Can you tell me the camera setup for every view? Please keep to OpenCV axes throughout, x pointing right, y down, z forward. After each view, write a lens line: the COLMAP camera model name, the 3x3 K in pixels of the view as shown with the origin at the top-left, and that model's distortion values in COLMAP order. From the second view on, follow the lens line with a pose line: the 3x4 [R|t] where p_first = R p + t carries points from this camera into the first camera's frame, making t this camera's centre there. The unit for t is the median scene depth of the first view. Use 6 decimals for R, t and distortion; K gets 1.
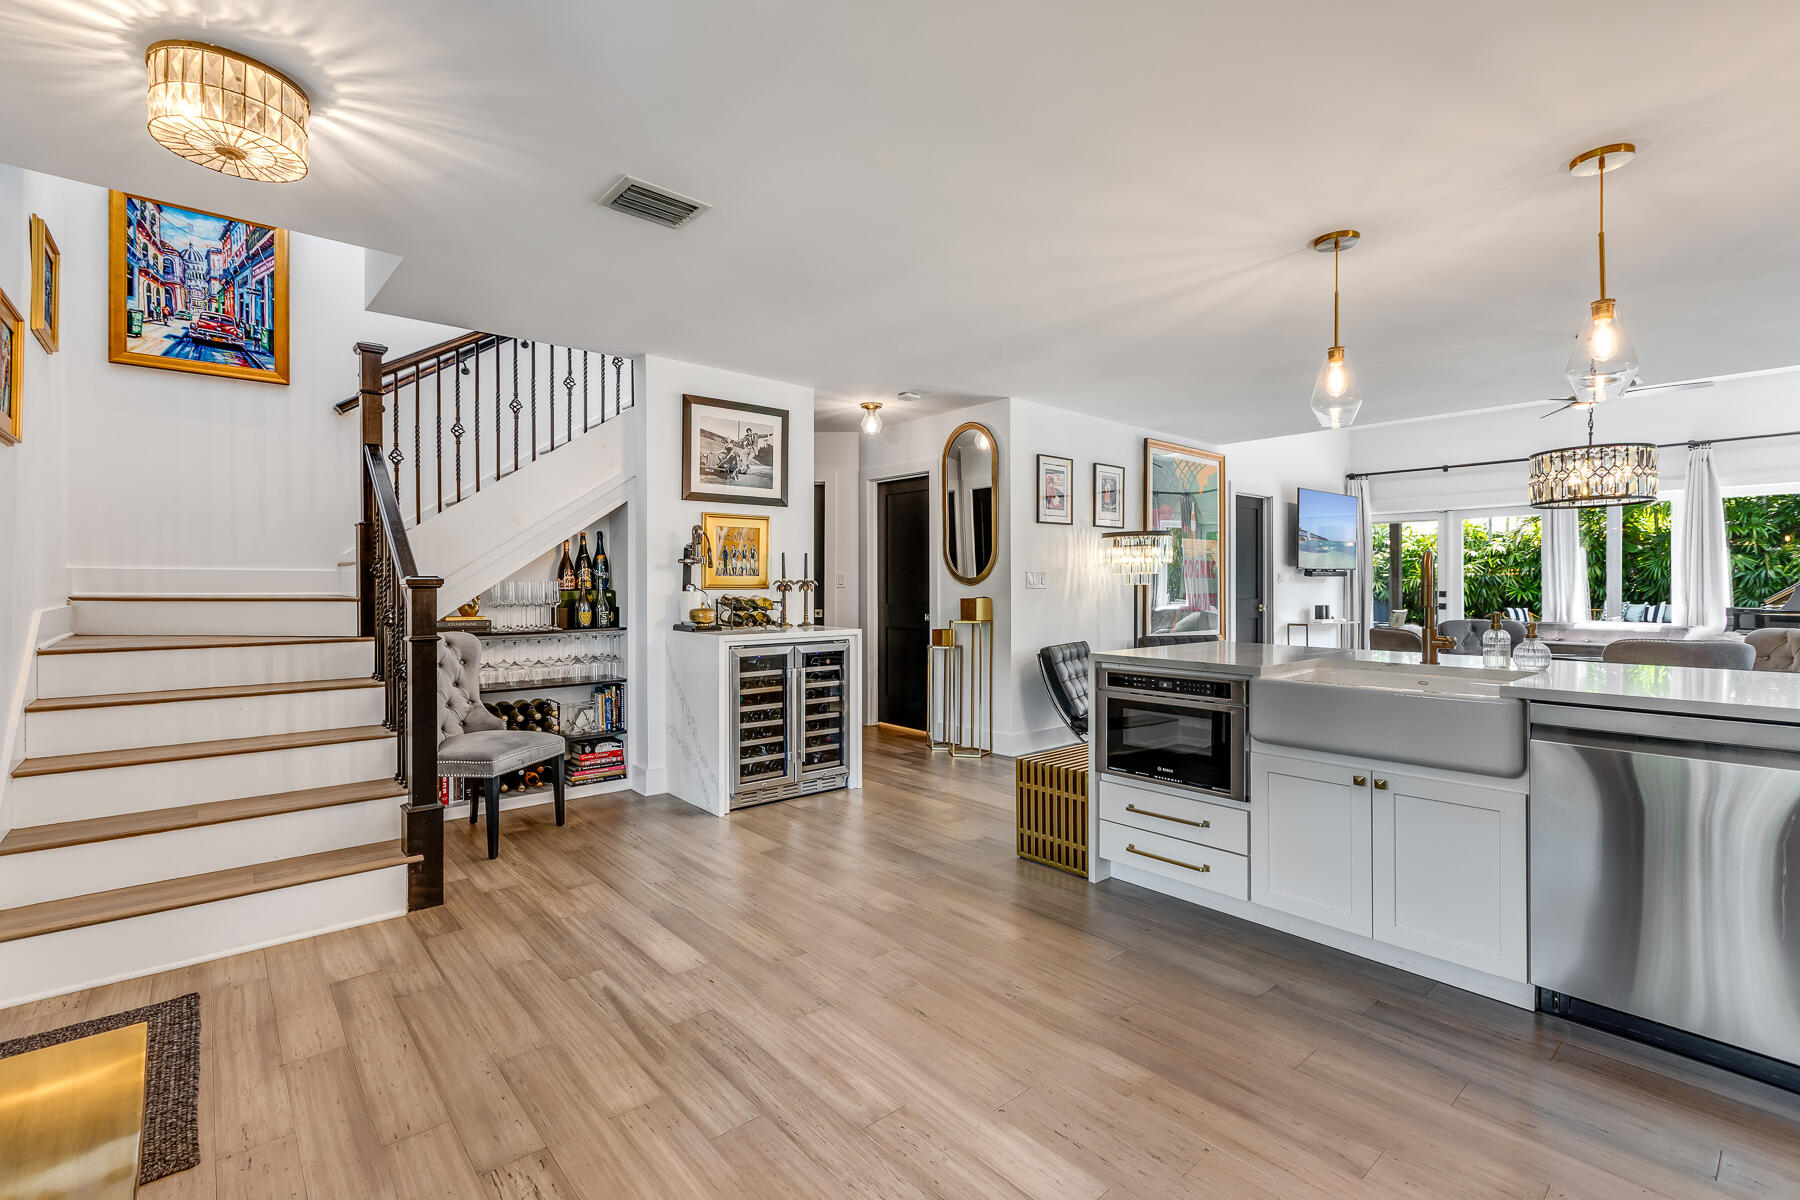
lens RADIAL K [[793.3, 0, 891.6], [0, 793.3, 587.4], [0, 0, 1]] dist [-0.000465, 0.000945]
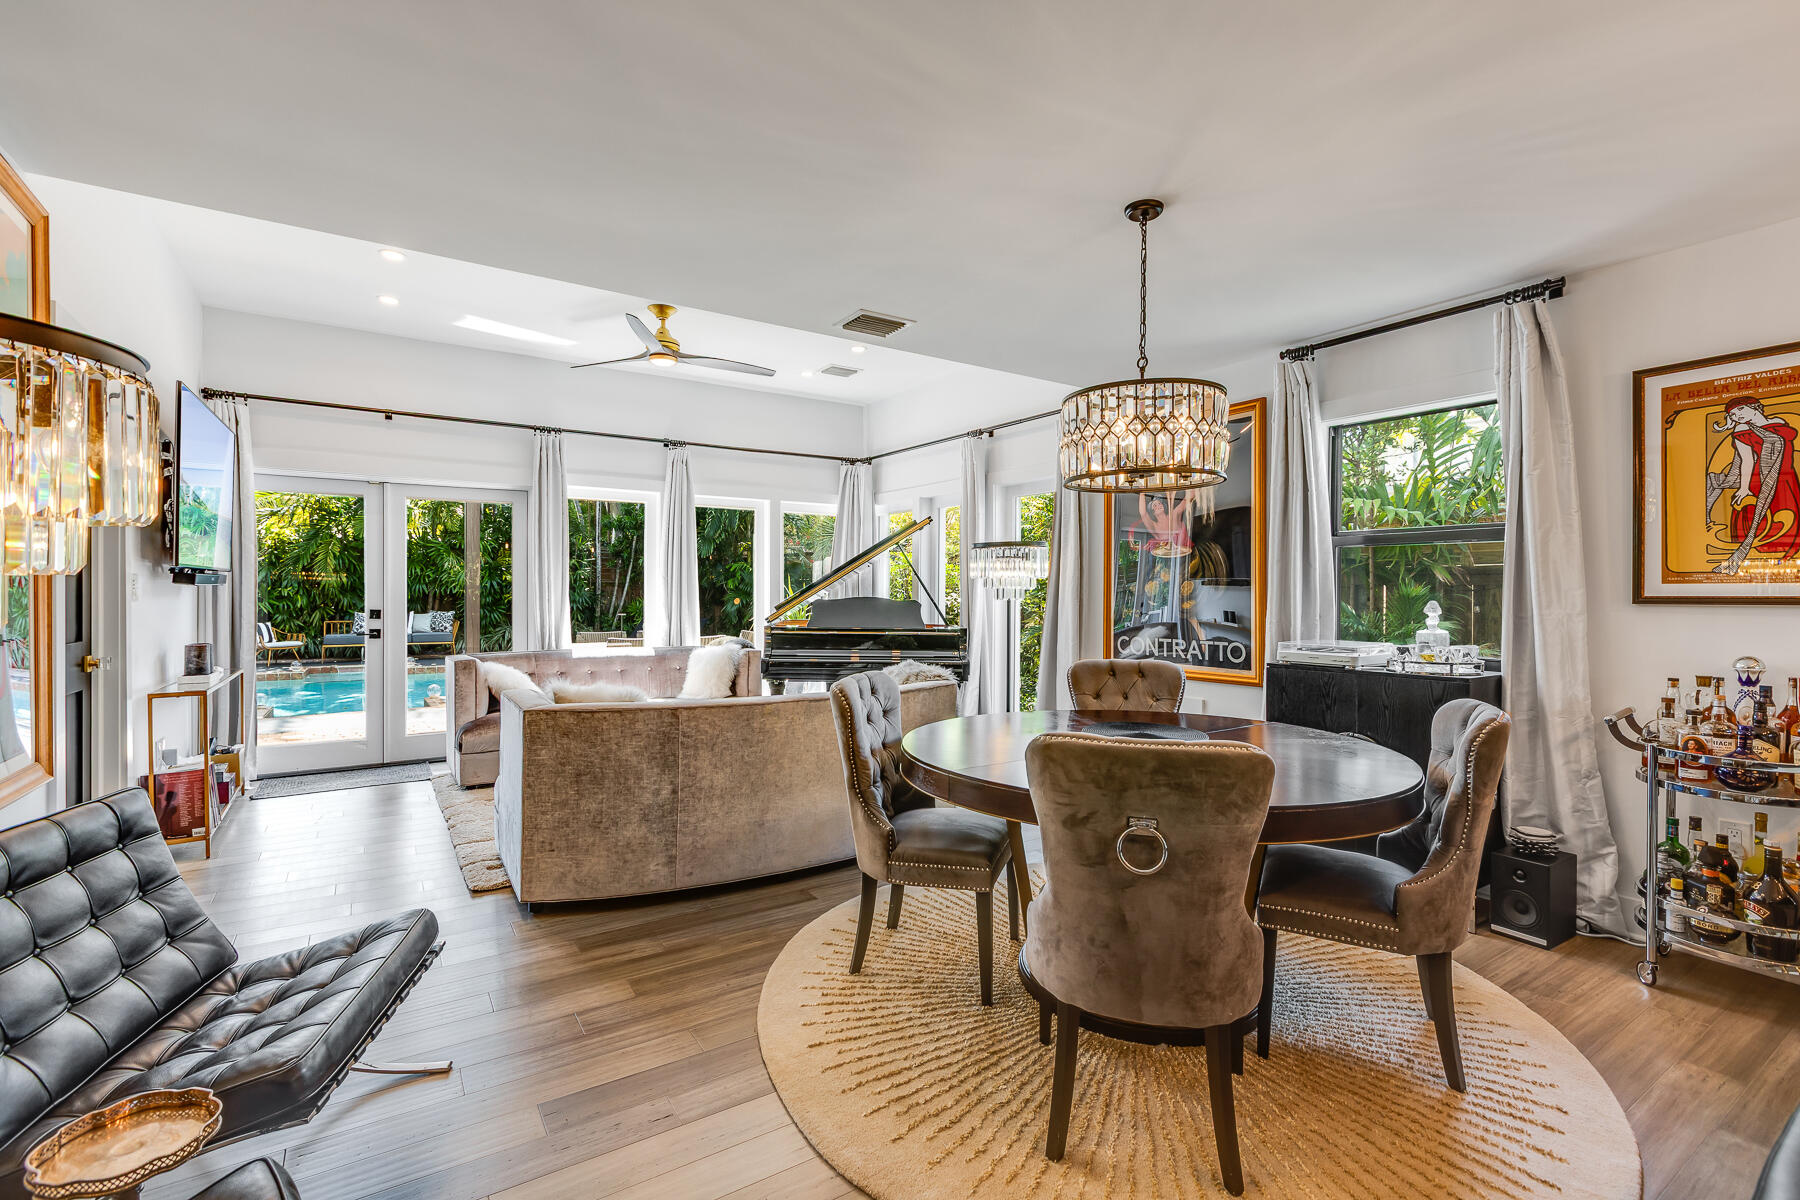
lens RADIAL K [[793.3, 0, 889.2], [0, 793.3, 594.8], [0, 0, 1]] dist [-0.000465, 0.000945]
pose [[0.137331, -0.003690, 0.990518, 0.391336], [-0.002445, 0.999989, 0.004065, -0.032928], [-0.990522, -0.002980, 0.137320, 1.582798]]
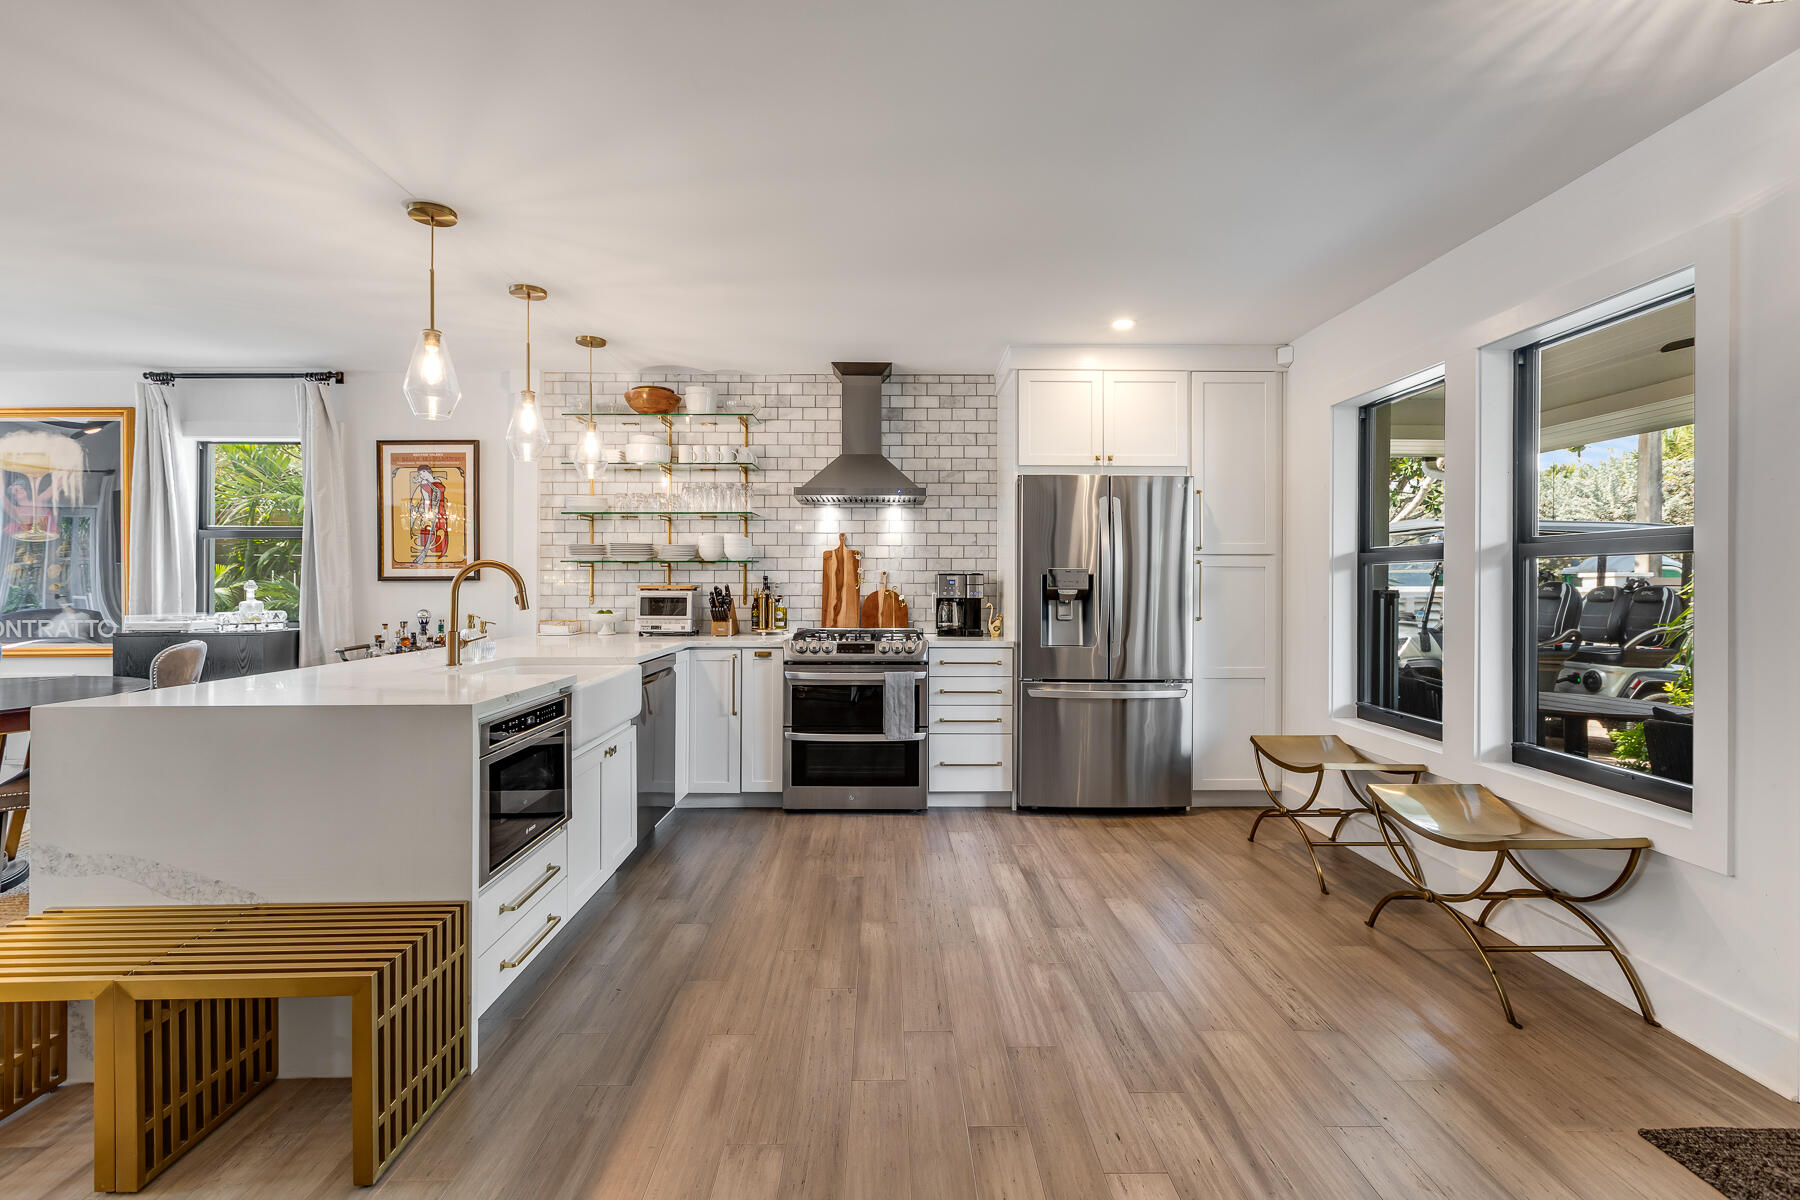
lens RADIAL K [[793.3, 0, 899.4], [0, 793.3, 587.3], [0, 0, 1]] dist [-0.000465, 0.000945]
pose [[-0.766198, -0.001832, 0.642602, -0.432575], [0.001551, 0.999988, 0.004701, -0.011390], [-0.642602, 0.004598, -0.766186, 1.345392]]
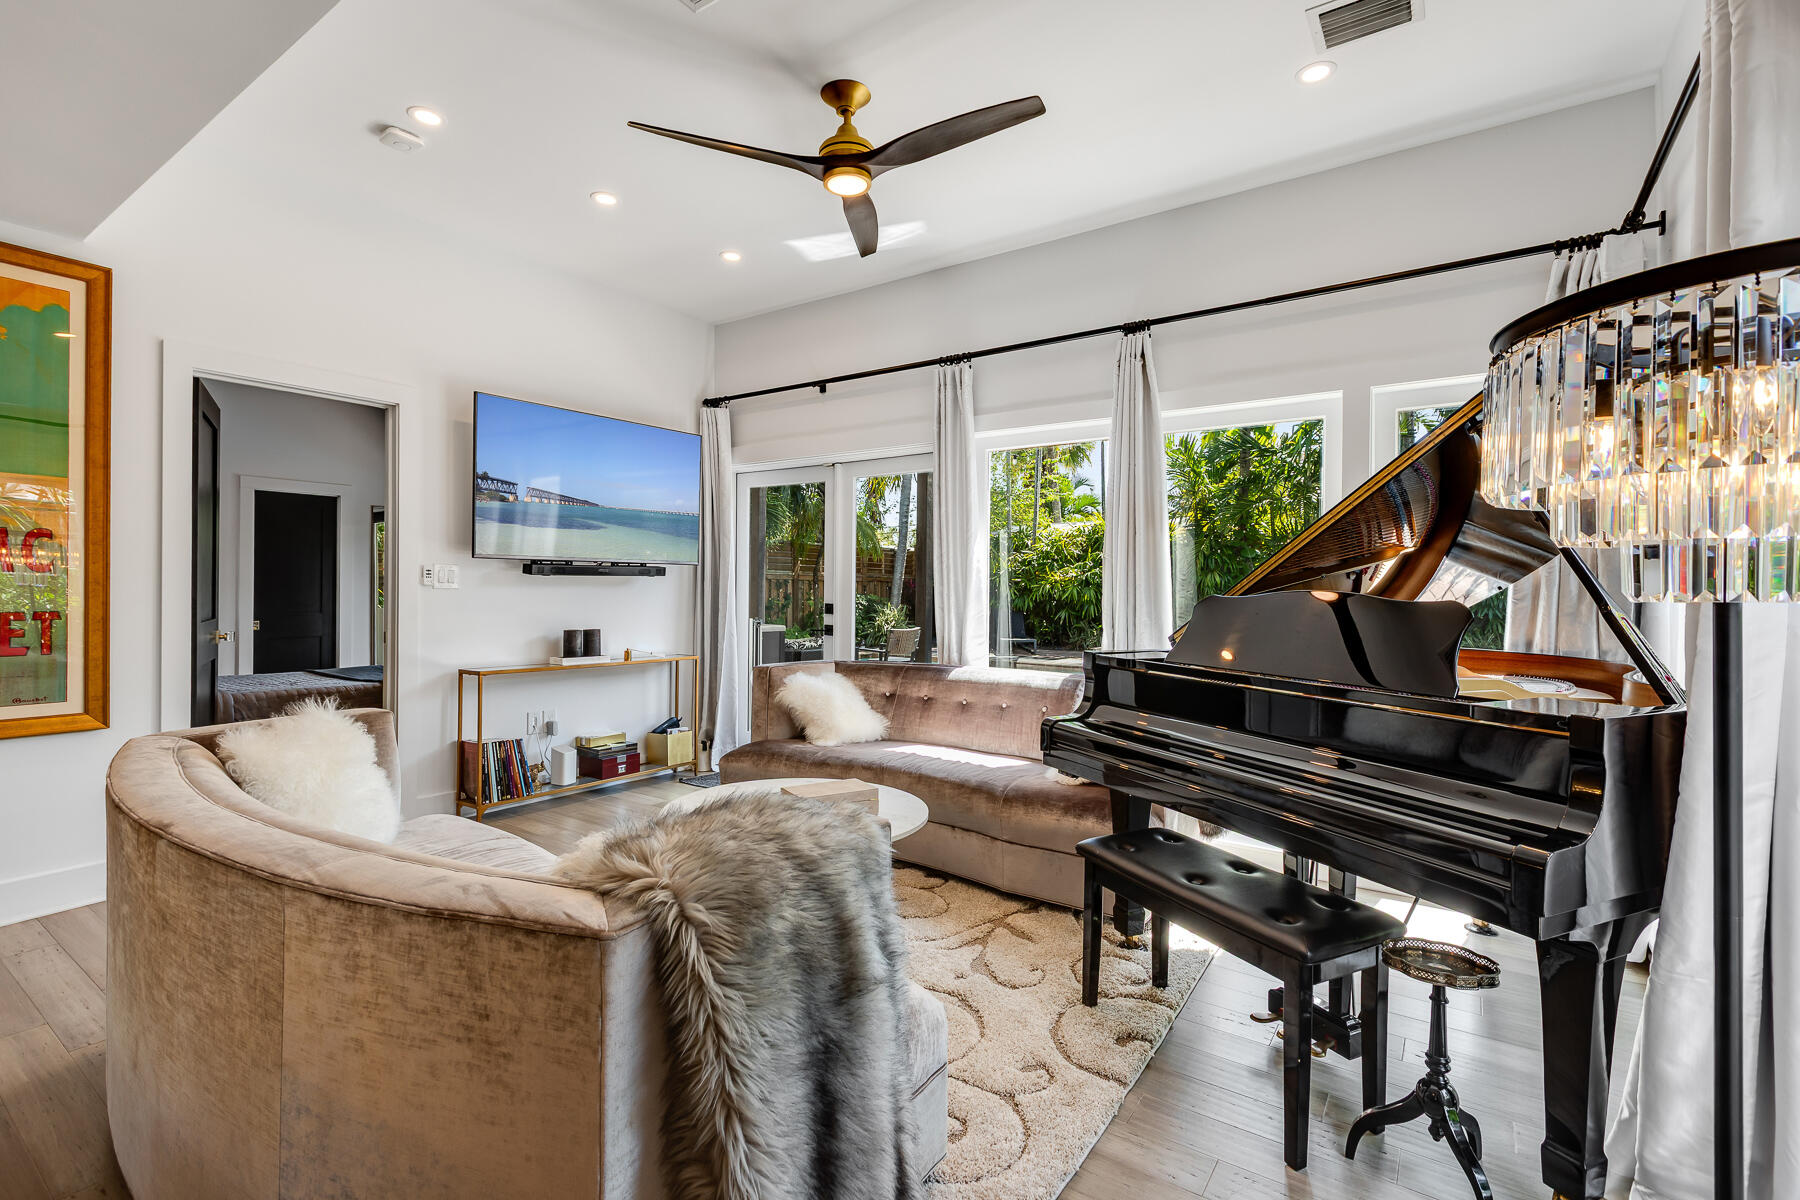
lens RADIAL K [[793.3, 0, 902.2], [0, 793.3, 594.9], [0, 0, 1]] dist [-0.000465, 0.000945]
pose [[0.969017, 0.006559, 0.246907, 1.852251], [-0.007878, 0.999959, 0.004355, -0.014466], [-0.246868, -0.006165, 0.969029, 1.325676]]
